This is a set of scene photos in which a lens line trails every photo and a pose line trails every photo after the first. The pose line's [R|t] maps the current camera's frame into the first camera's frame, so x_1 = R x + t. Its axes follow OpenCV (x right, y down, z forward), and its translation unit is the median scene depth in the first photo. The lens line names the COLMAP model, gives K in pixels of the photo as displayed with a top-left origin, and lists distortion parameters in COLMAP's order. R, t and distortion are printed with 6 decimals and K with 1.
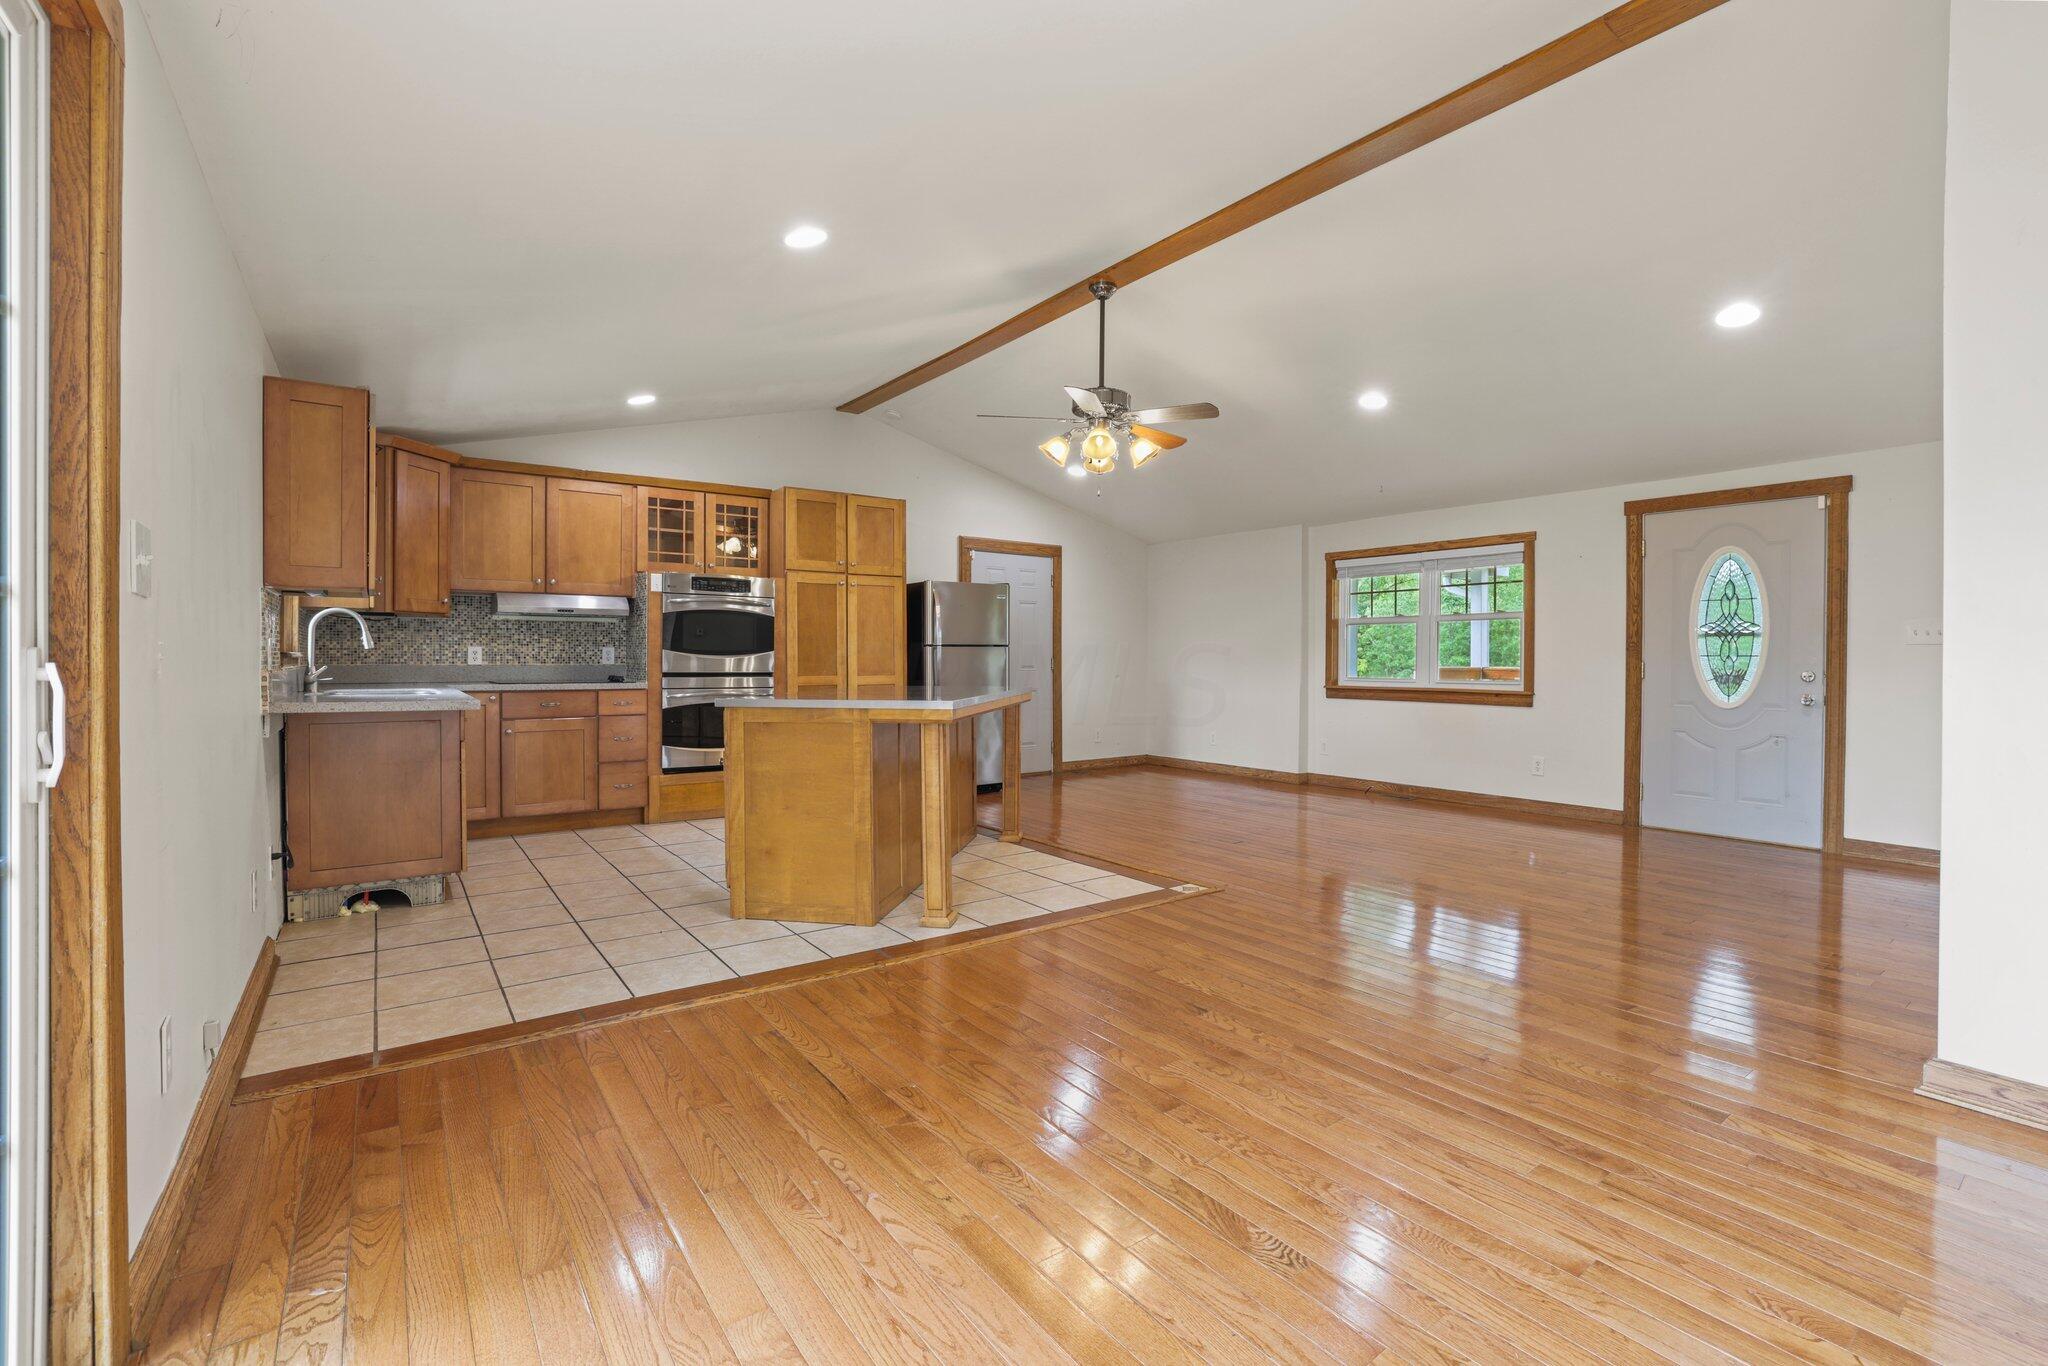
lens RADIAL K [[894.8, 0, 1024.6], [0, 894.8, 664.1], [0, 0, 1]] dist [-0.050685, 0.024069]
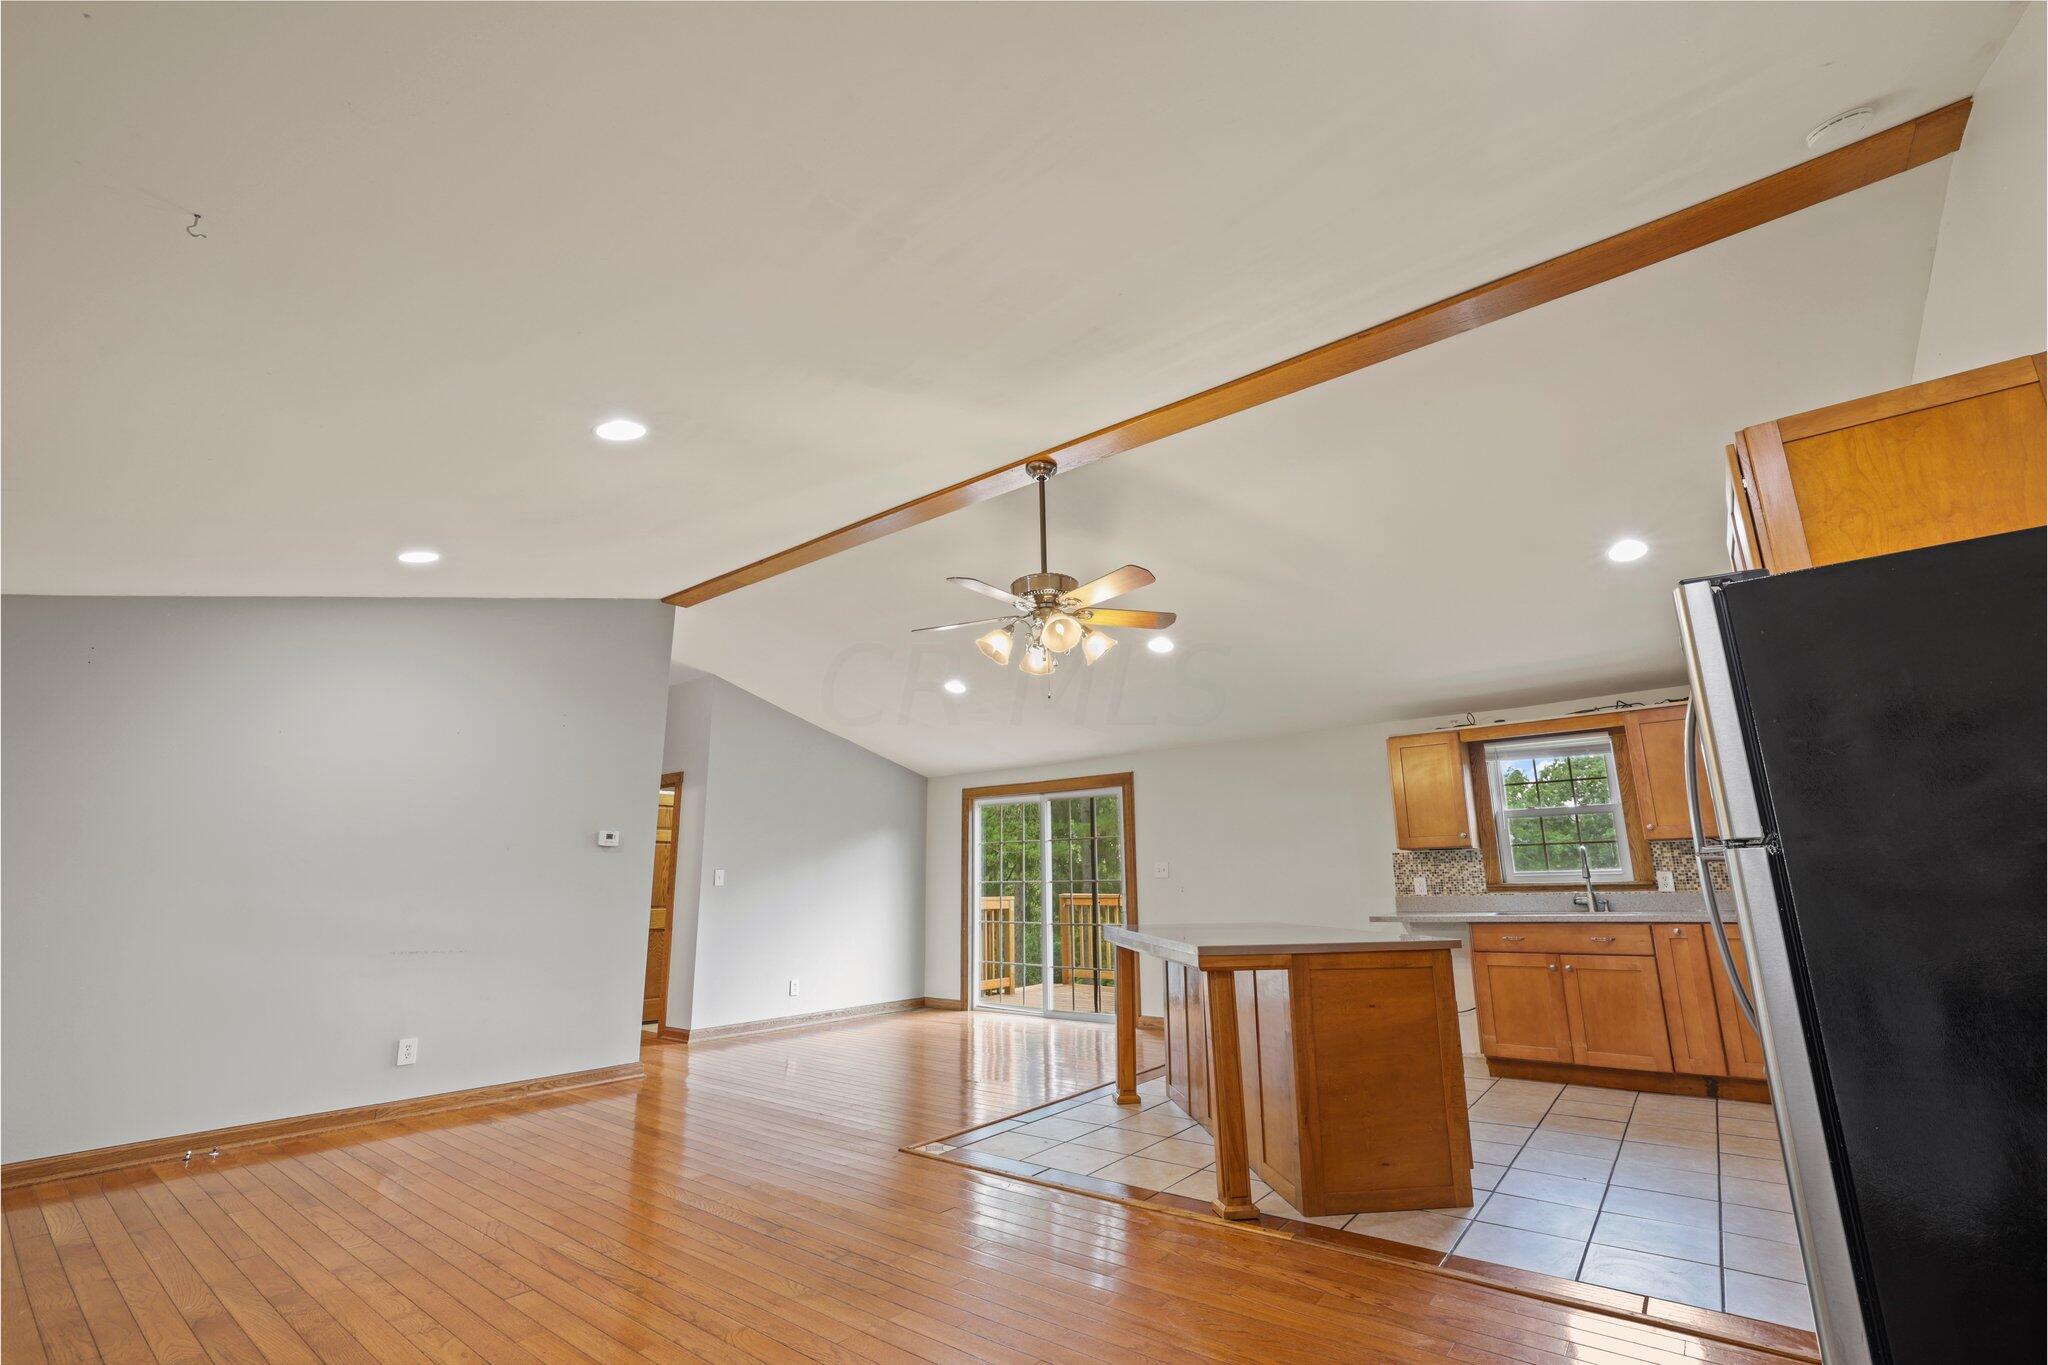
lens RADIAL K [[876.6, 0, 1027.6], [0, 876.6, 670.1], [0, 0, 1]] dist [-0.047088, 0.017274]
pose [[-0.962604, -0.057712, -0.264695, 0.249580], [0.006374, 0.971951, -0.235098, -0.015736], [0.270839, -0.227993, -0.935235, 1.373196]]
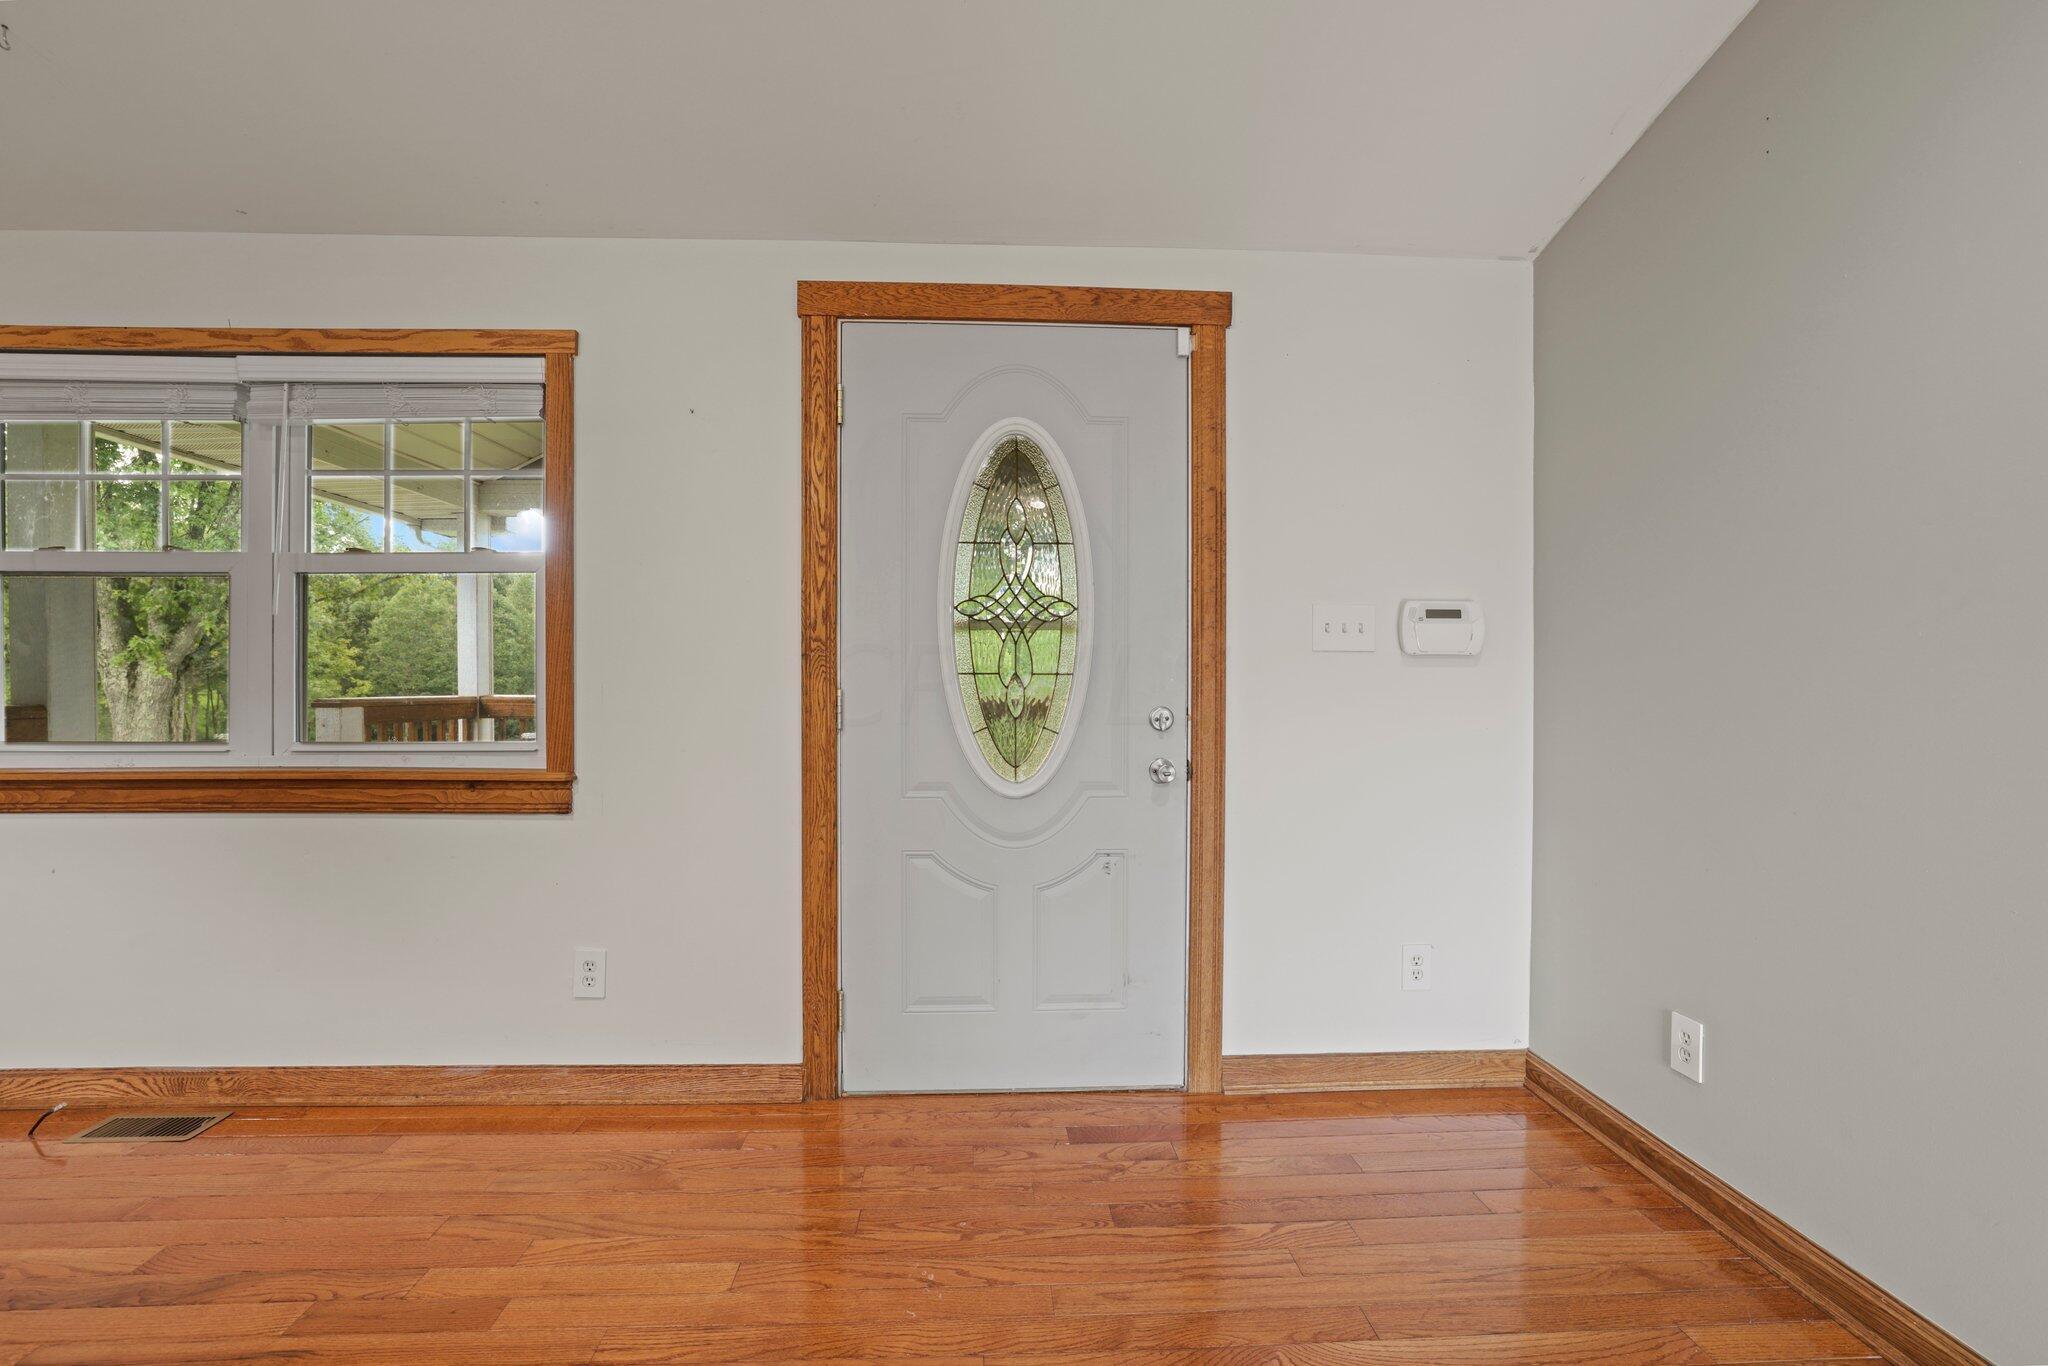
lens RADIAL K [[909.2, 0, 1025.7], [0, 909.2, 693.1], [0, 0, 1]] dist [-0.051812, 0.019459]
pose [[0.548180, -0.014722, 0.836231, 0.379313], [0.006273, 0.999889, 0.013490, -0.005012], [-0.836337, -0.002149, 0.548211, 0.656924]]
